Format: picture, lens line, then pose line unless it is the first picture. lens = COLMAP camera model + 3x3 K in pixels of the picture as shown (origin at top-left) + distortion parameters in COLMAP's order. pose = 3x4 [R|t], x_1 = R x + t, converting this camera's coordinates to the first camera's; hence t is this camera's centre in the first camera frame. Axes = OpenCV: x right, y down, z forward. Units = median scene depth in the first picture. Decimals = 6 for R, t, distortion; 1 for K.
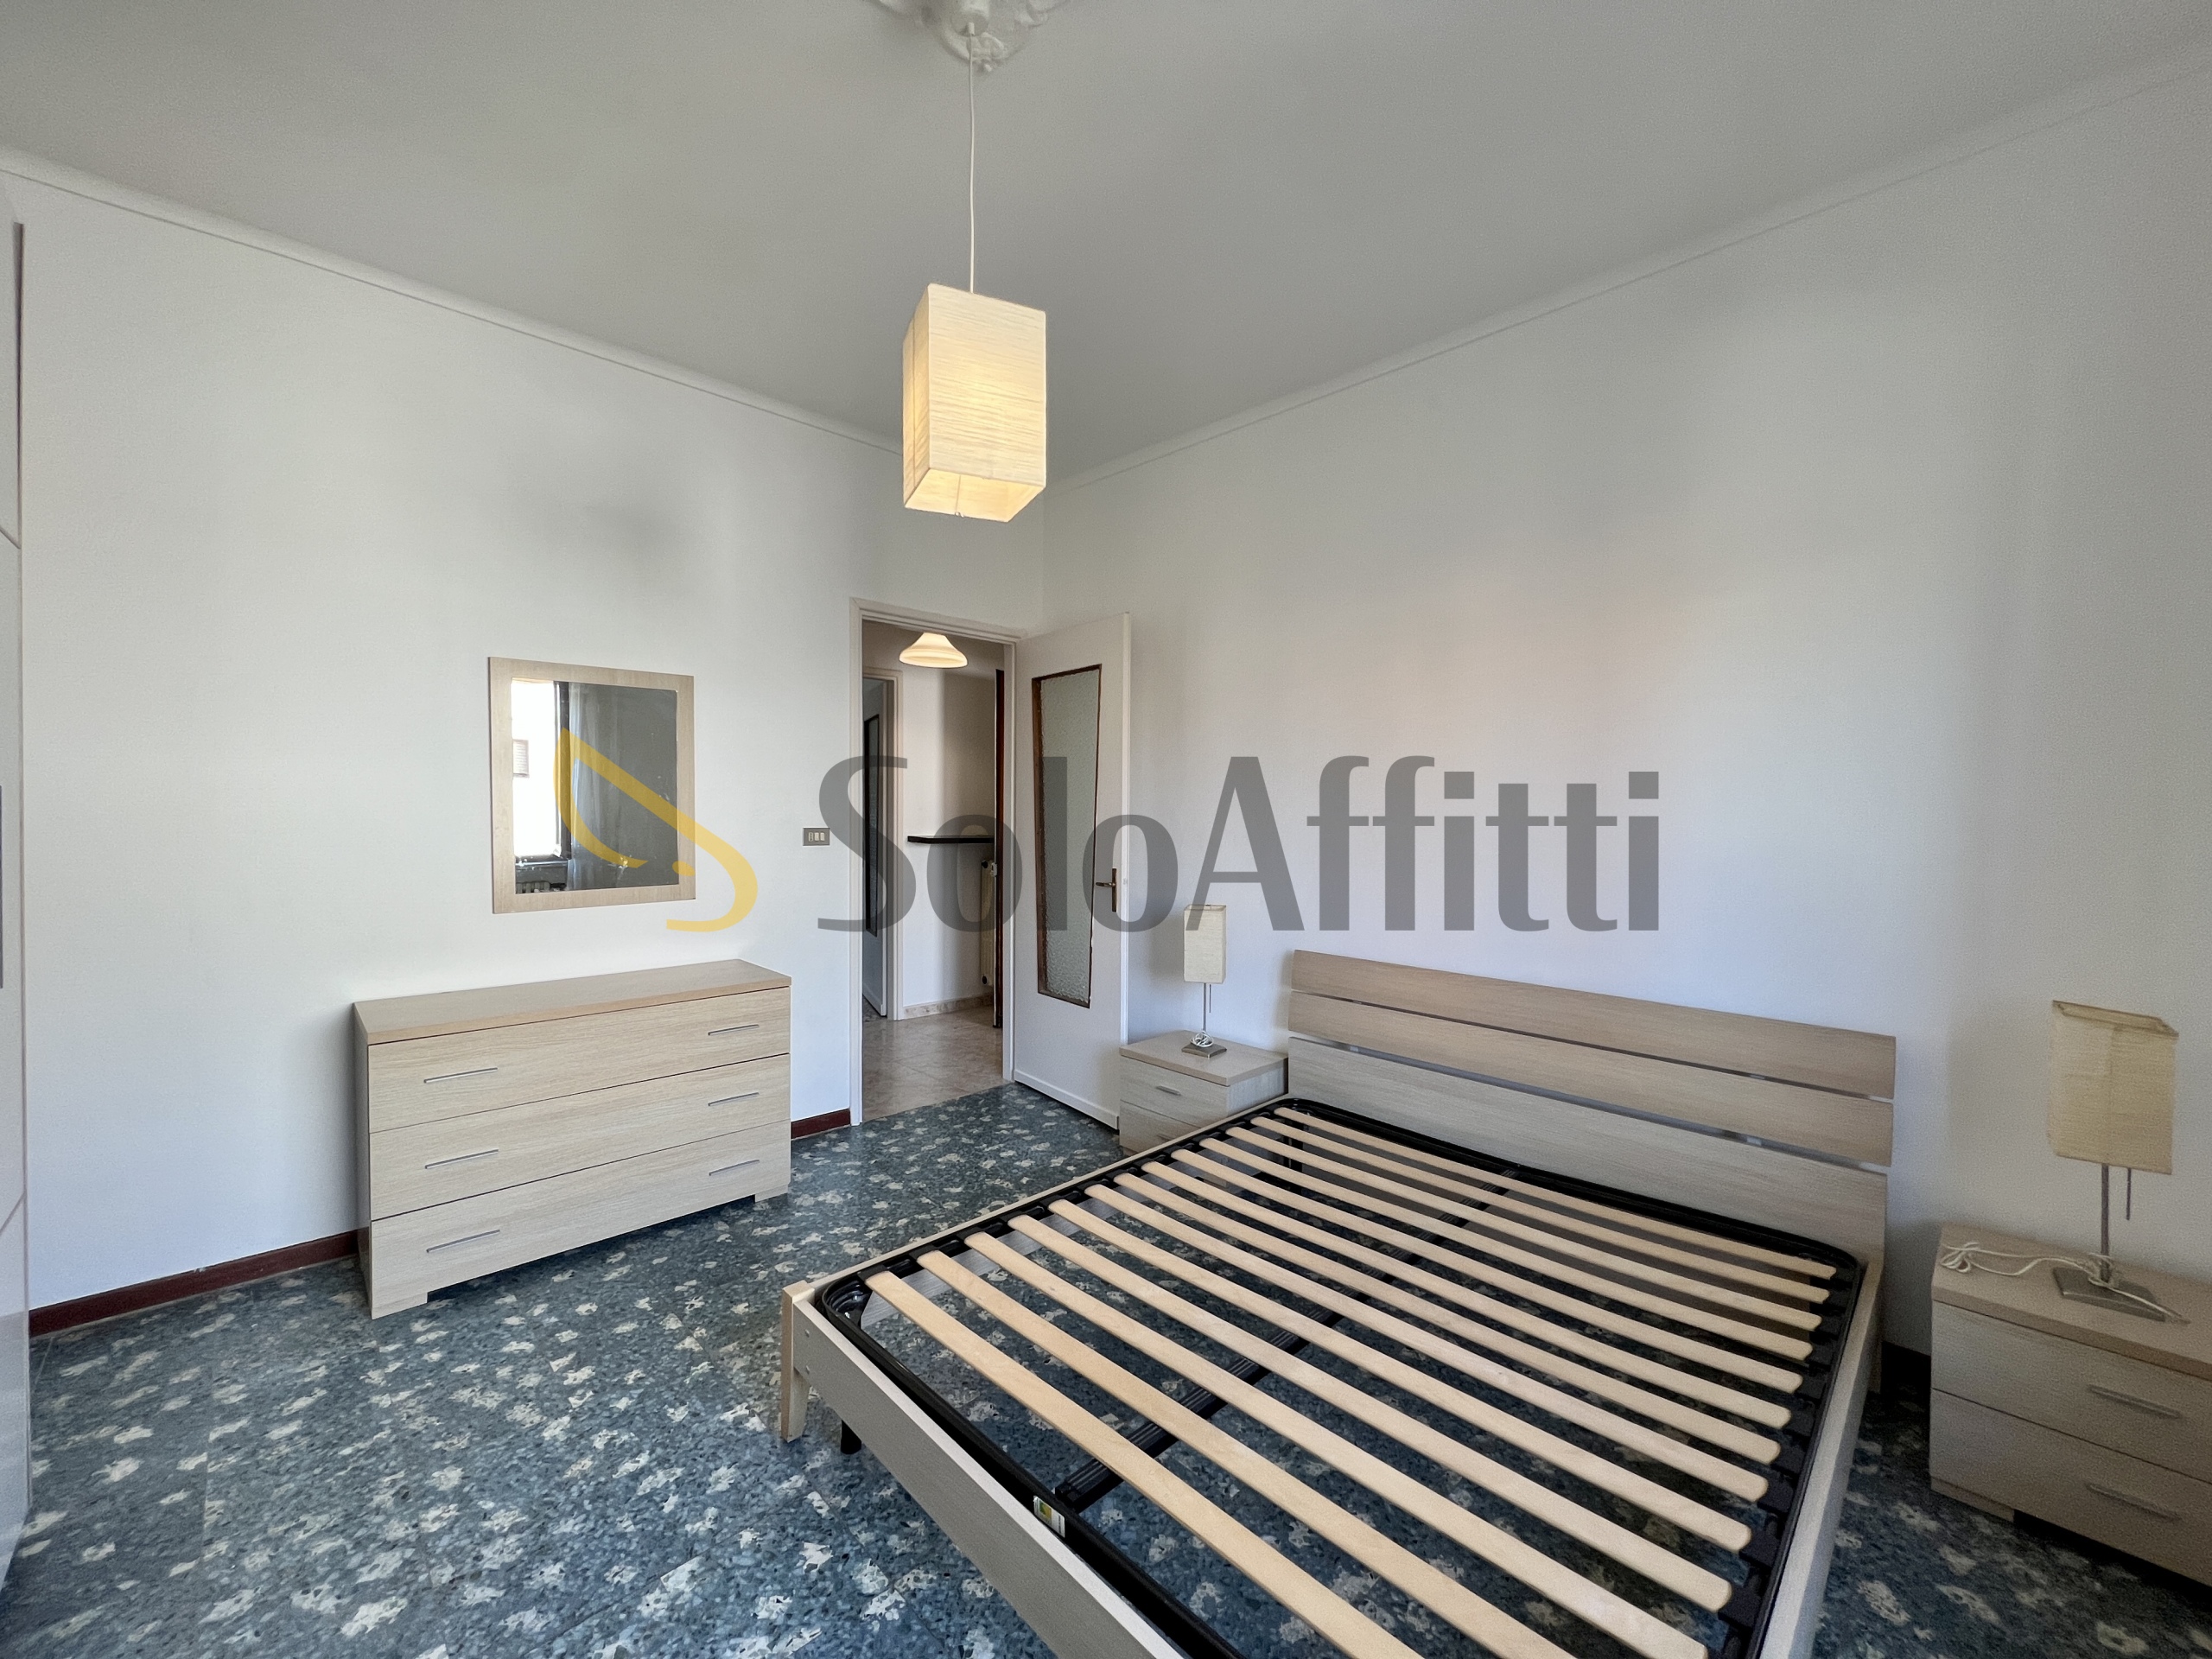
lens RADIAL K [[878.0, 0, 1090.2], [0, 878.0, 818.9], [0, 0, 1]] dist [0.002998, -0.000088]
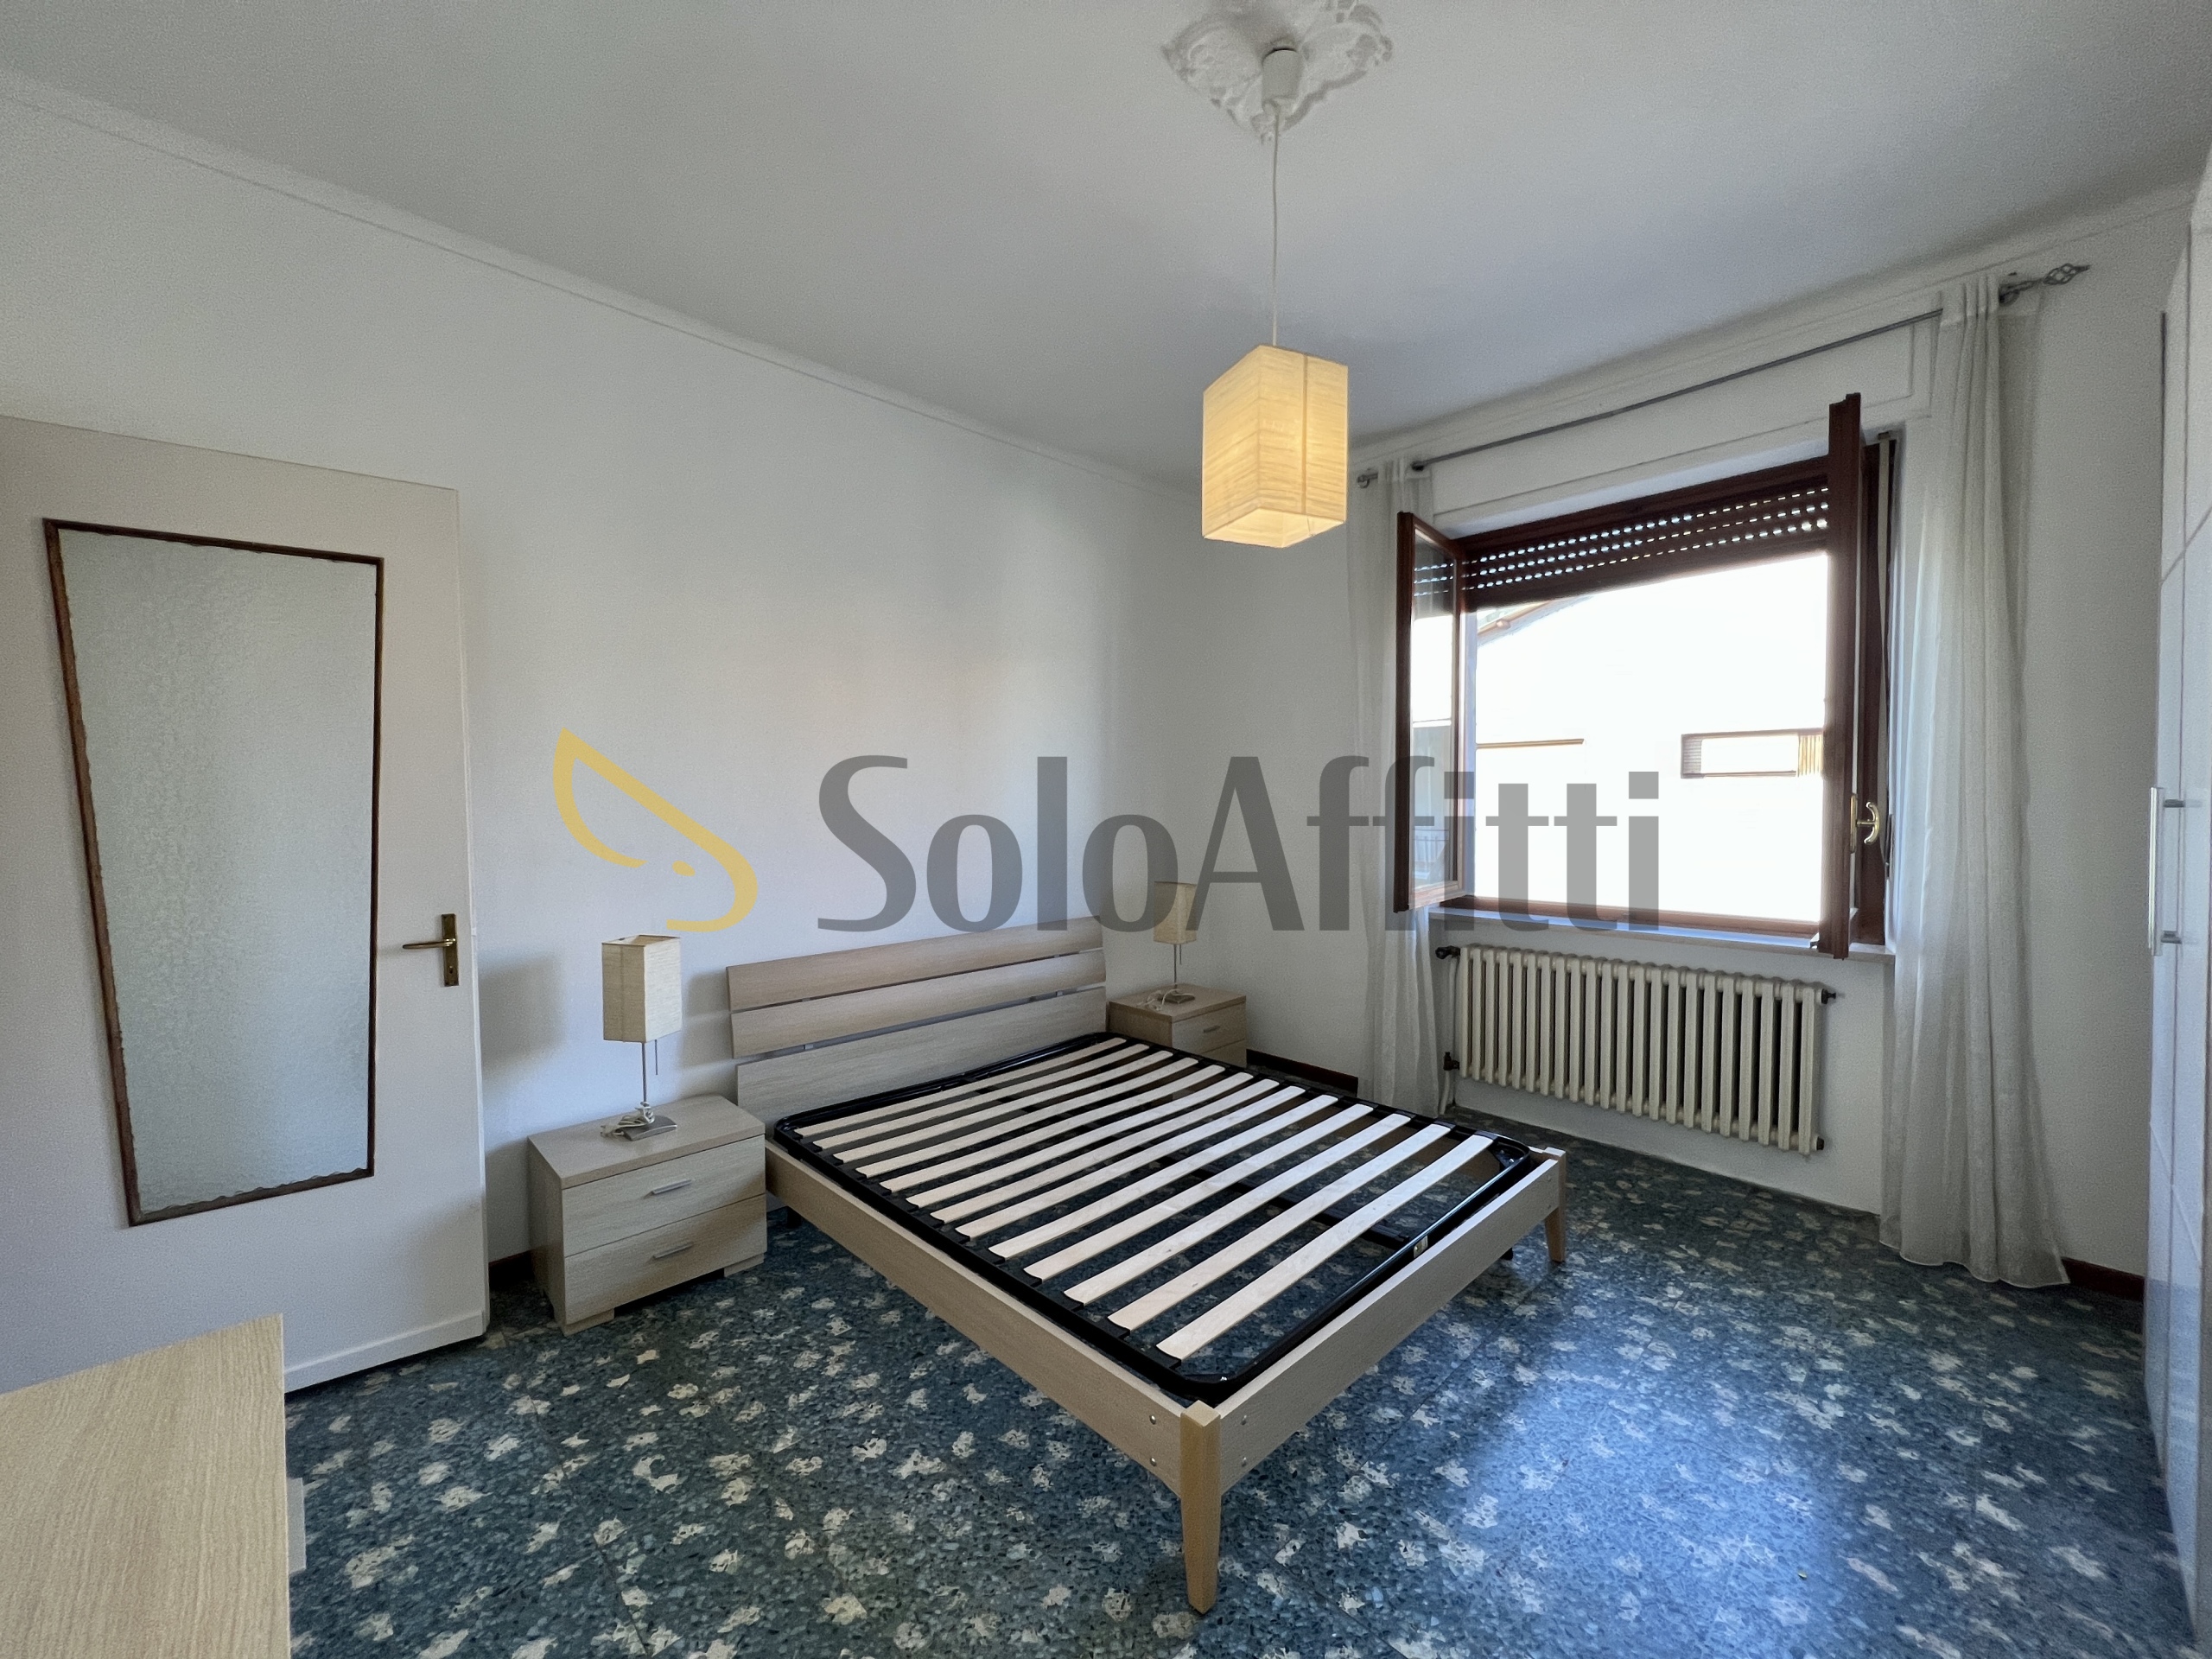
lens RADIAL K [[878.0, 0, 1102.2], [0, 878.0, 829.8], [0, 0, 1]] dist [0.002998, -0.000088]
pose [[-0.002559, -0.046377, 0.998921, -0.943857], [0.023987, 0.998634, 0.046425, -0.029690], [-0.999709, 0.024080, -0.001443, 0.922250]]
